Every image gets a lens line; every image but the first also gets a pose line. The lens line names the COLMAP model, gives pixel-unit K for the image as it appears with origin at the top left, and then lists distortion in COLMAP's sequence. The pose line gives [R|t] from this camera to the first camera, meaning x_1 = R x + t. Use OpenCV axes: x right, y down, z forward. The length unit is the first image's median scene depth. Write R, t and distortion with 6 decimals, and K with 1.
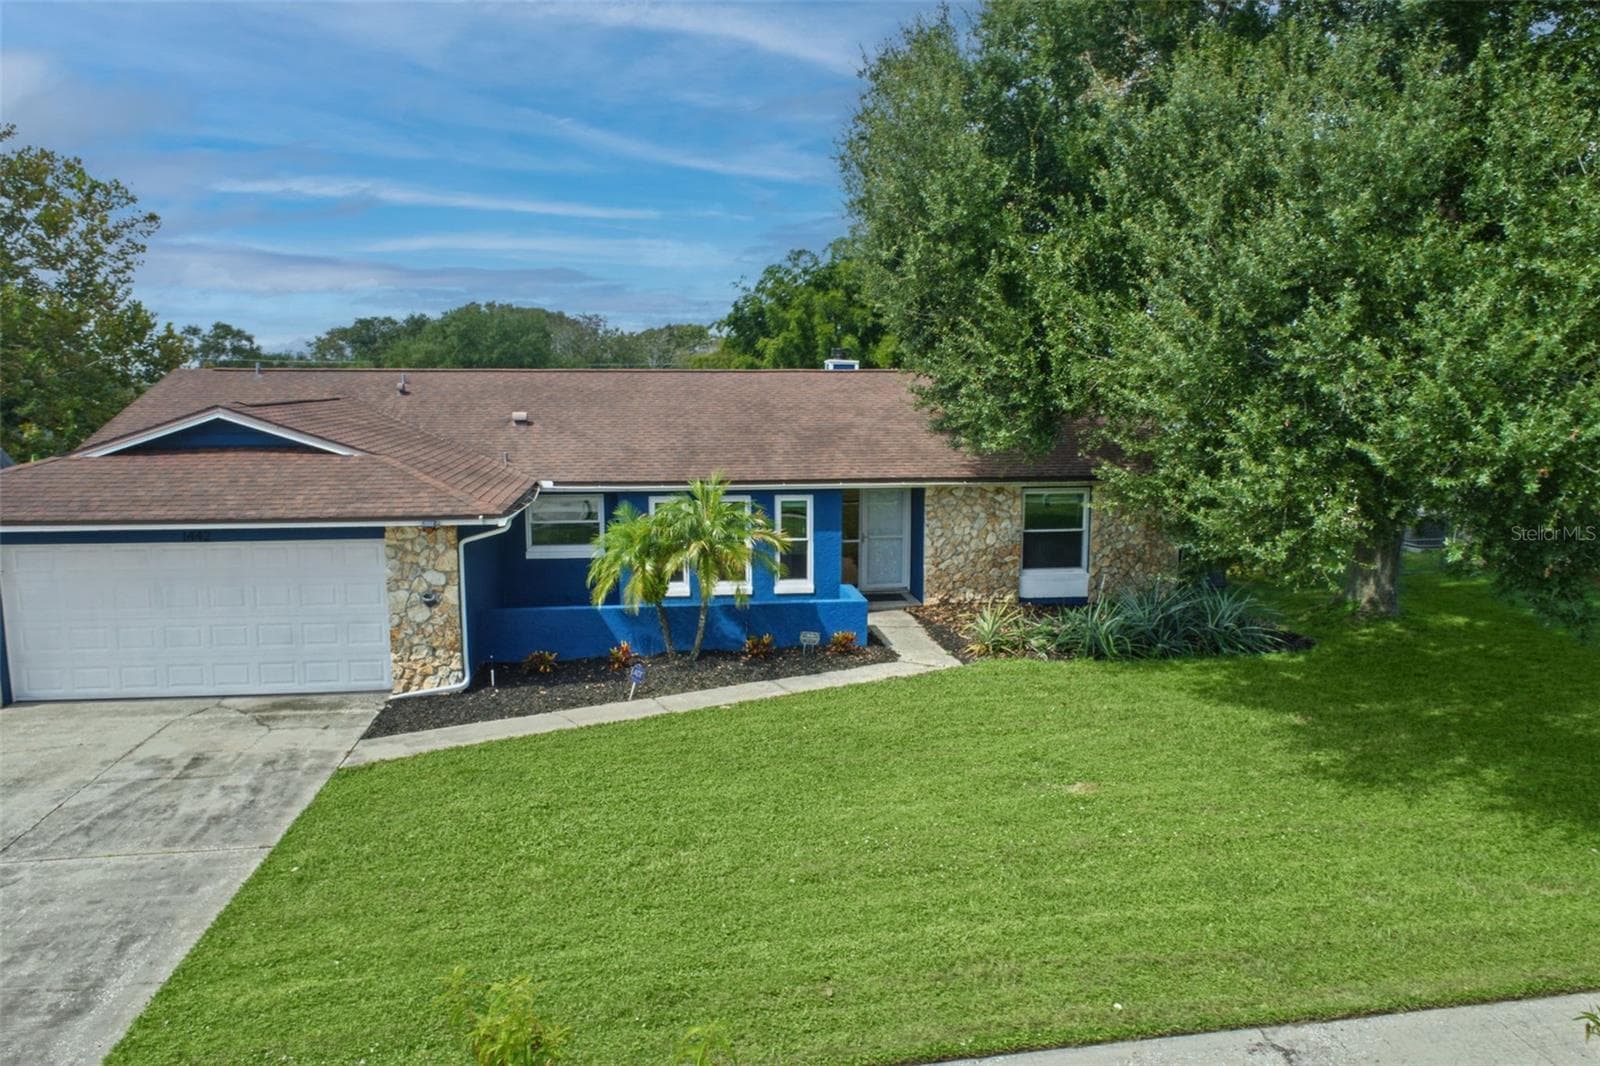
lens RADIAL K [[1140.5, 0, 800.0], [0, 1140.5, 533.0], [0, 0, 1]] dist [0.000023, 0.006394]
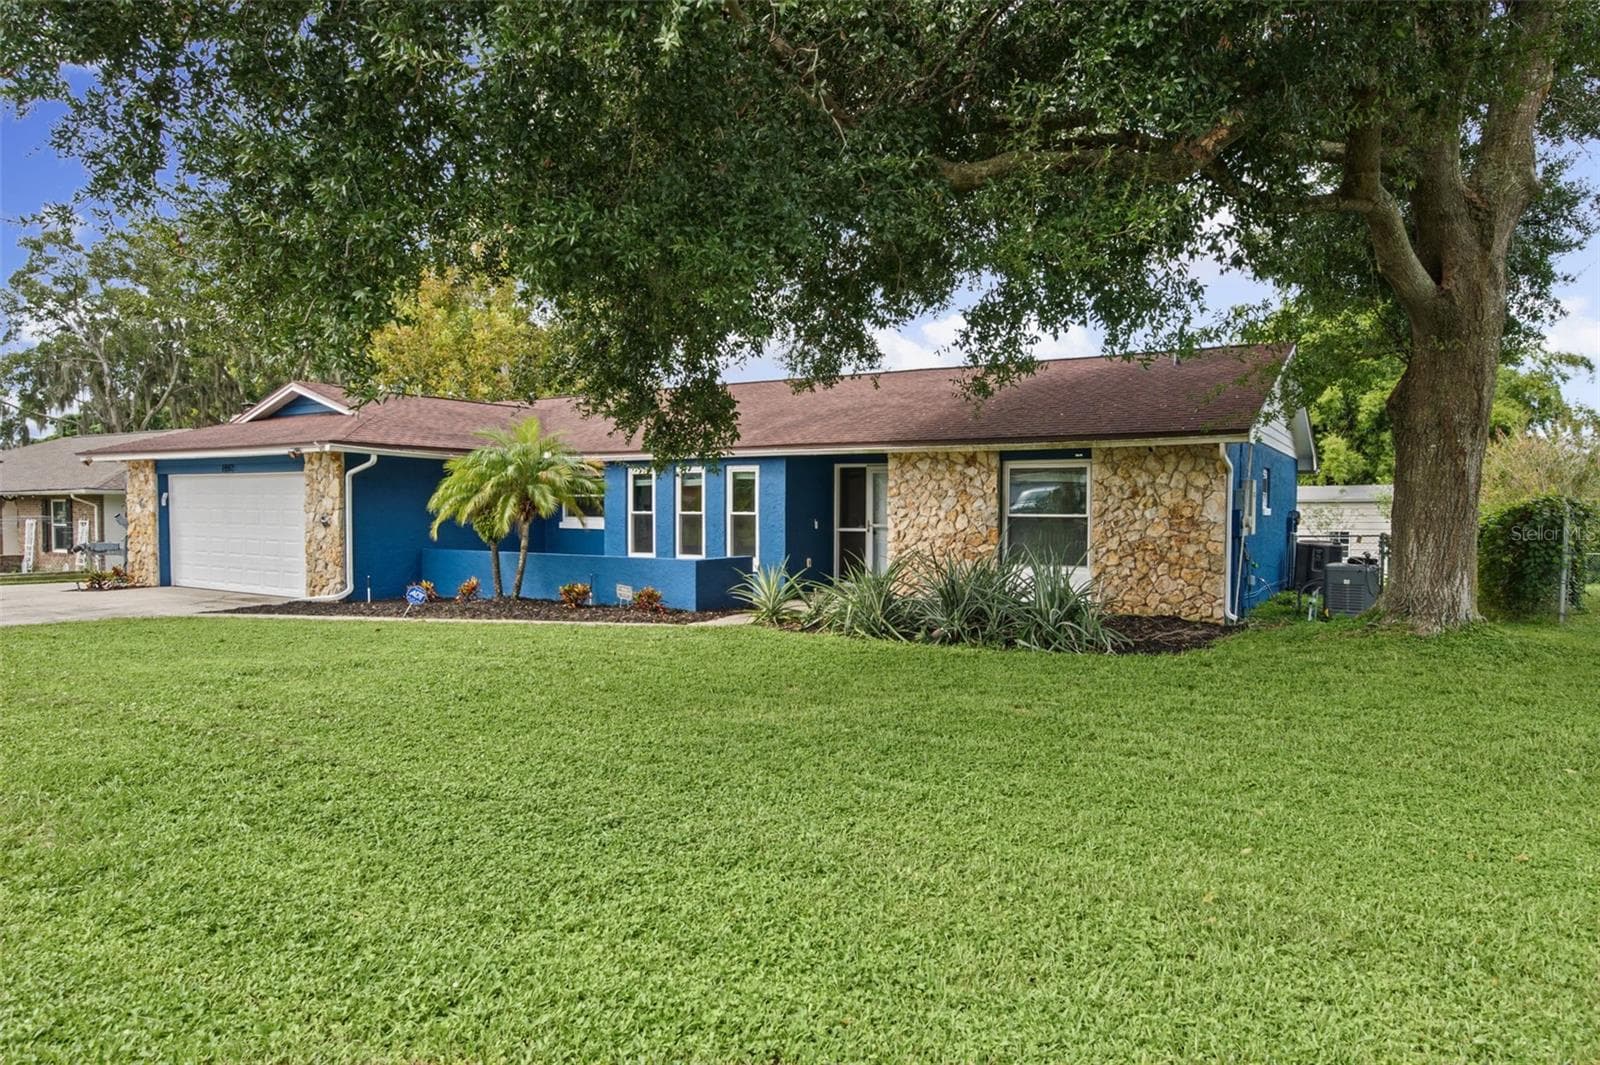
lens RADIAL K [[1015.1, 0, 800.0], [0, 1015.1, 532.5], [0, 0, 1]] dist [0.002695, 0.002983]
pose [[0.760060, 0.017763, -0.649610, 0.729049], [-0.092534, 0.992399, -0.081130, 0.108086], [0.643231, 0.121775, 0.755927, 0.507098]]
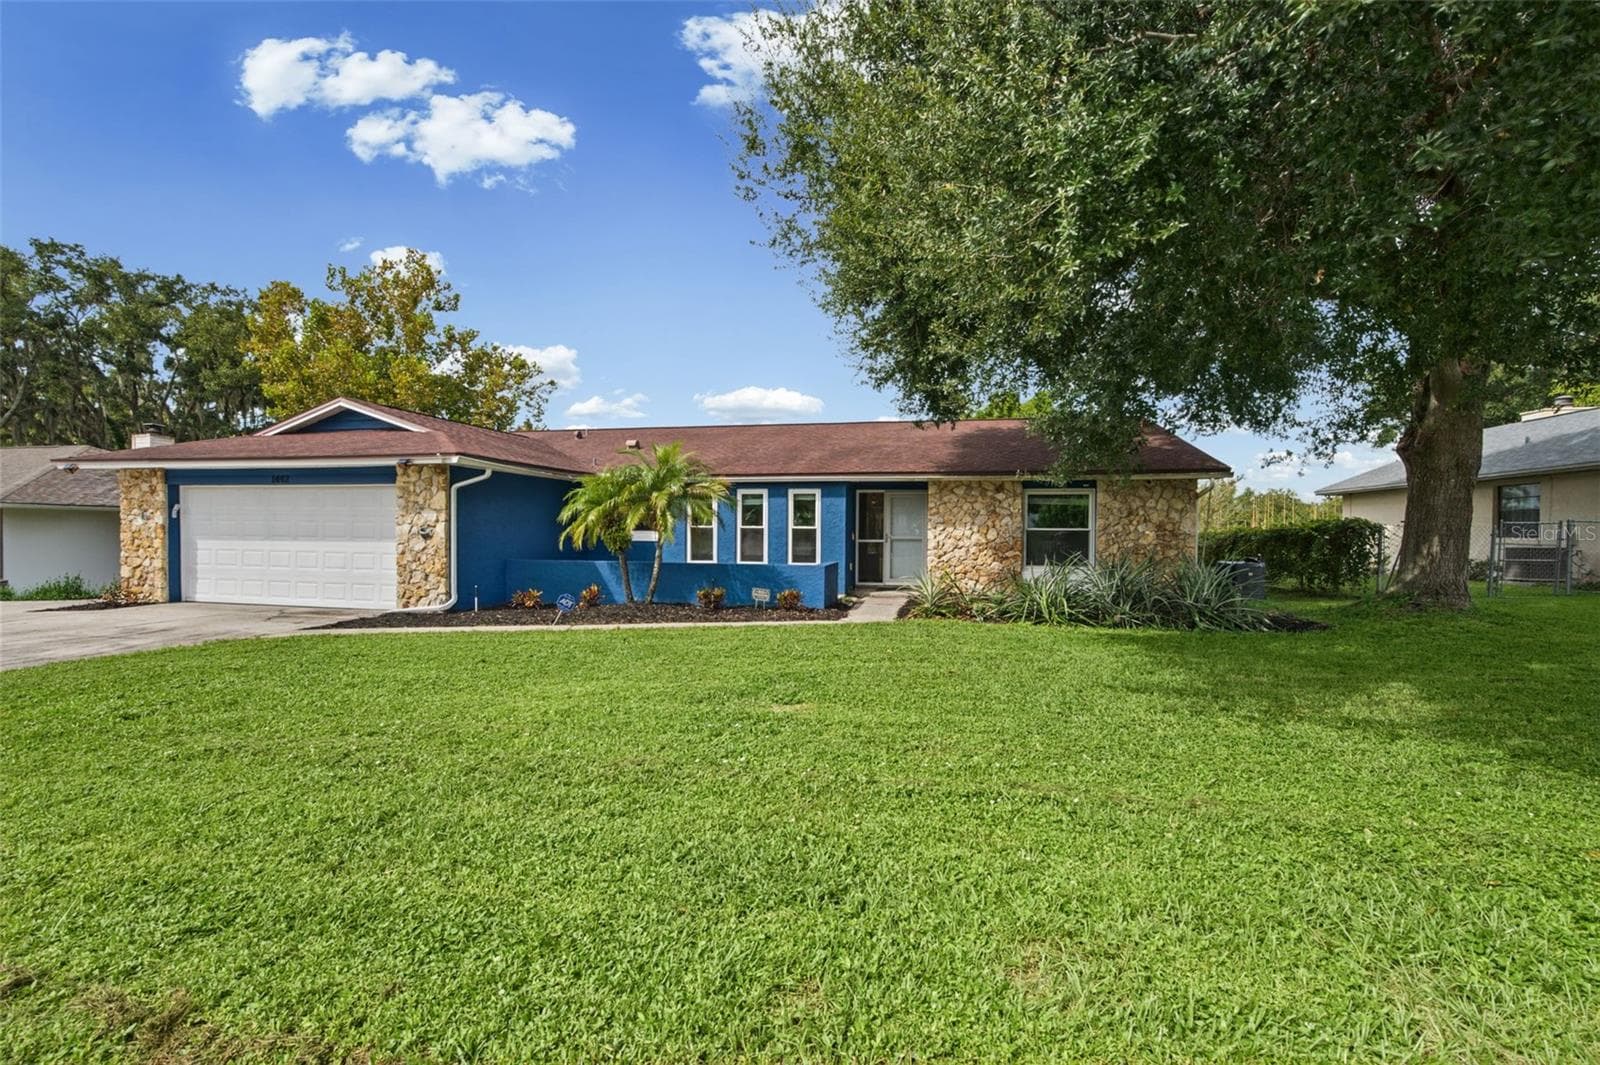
lens RADIAL K [[684.8, 0, 799.1], [0, 684.8, 538.7], [0, 0, 1]] dist [0.004030, 0.000268]
pose [[0.938721, 0.008768, -0.344567, 0.291408], [-0.053377, 0.991315, -0.120191, 0.127949], [0.340520, 0.131217, 0.931036, 0.448275]]
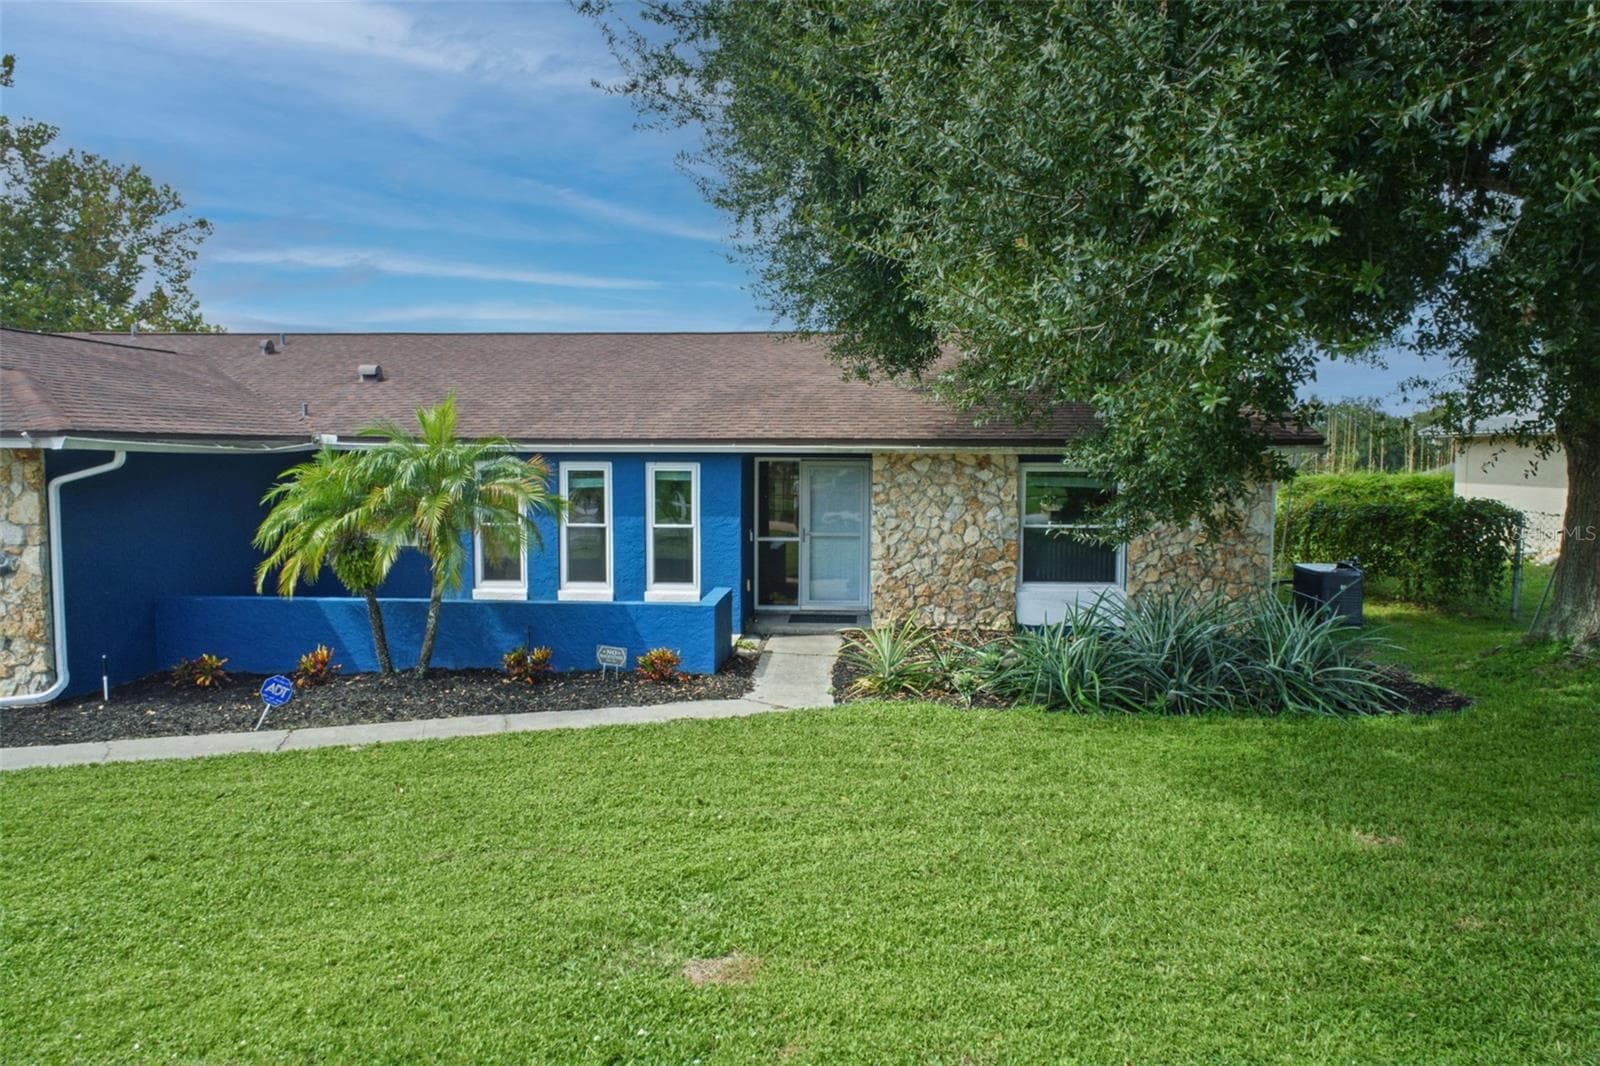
lens RADIAL K [[1106.3, 0, 790.5], [0, 1106.3, 529.5], [0, 0, 1]] dist [0.004733, 0.005623]
pose [[0.978389, 0.016779, -0.206089, 0.262991], [-0.030893, 0.997377, -0.065458, 0.064316], [0.204450, 0.070410, 0.976341, 0.439996]]
